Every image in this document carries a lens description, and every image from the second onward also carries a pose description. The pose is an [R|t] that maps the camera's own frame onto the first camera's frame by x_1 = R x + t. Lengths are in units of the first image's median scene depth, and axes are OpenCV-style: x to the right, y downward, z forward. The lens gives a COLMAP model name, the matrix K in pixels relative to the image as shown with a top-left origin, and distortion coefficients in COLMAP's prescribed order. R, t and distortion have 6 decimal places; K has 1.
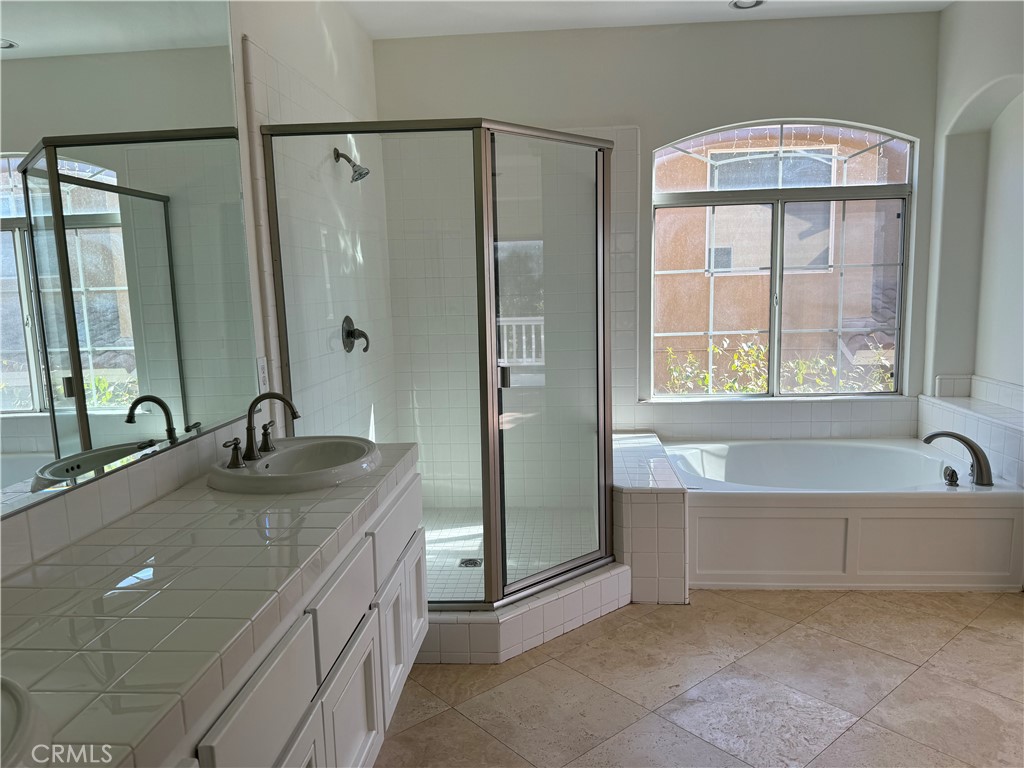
lens RADIAL K [[716.0, 0, 512.0], [0, 716.0, 384.0], [0, 0, 1]] dist [0.109398, -0.148616]
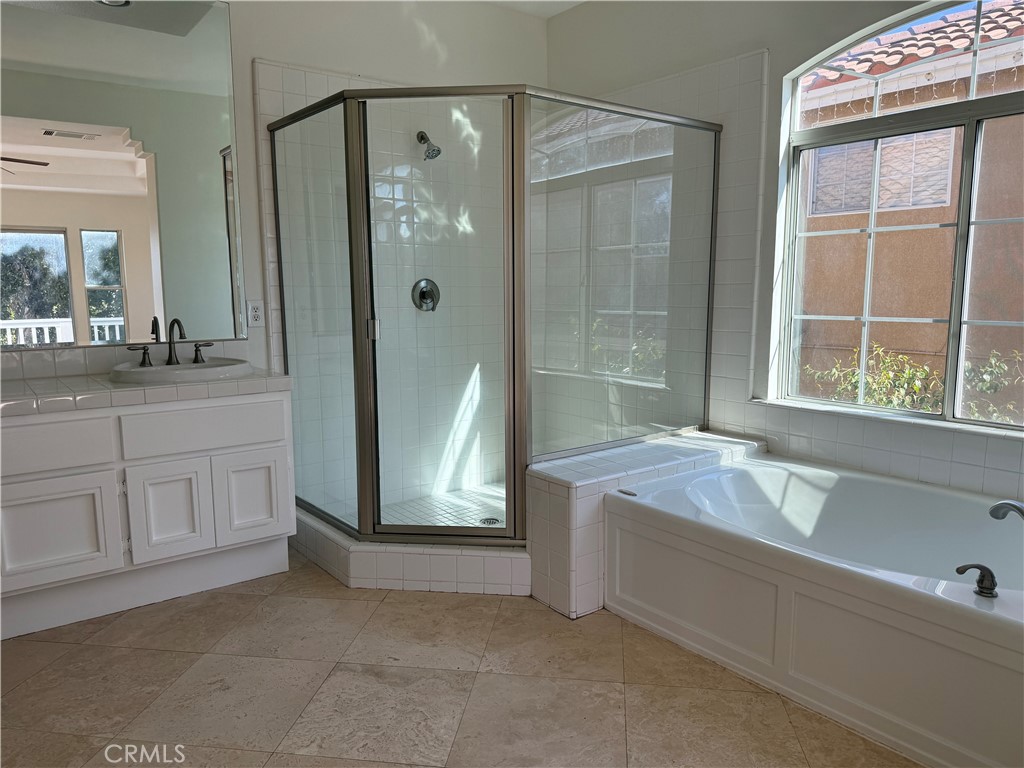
lens RADIAL K [[716.0, 0, 512.0], [0, 716.0, 384.0], [0, 0, 1]] dist [0.109398, -0.148616]
pose [[0.669315, 0.125109, -0.732369, 0.722680], [-0.113802, 0.991352, 0.065346, -0.017850], [0.734211, 0.039608, 0.677765, 0.330542]]
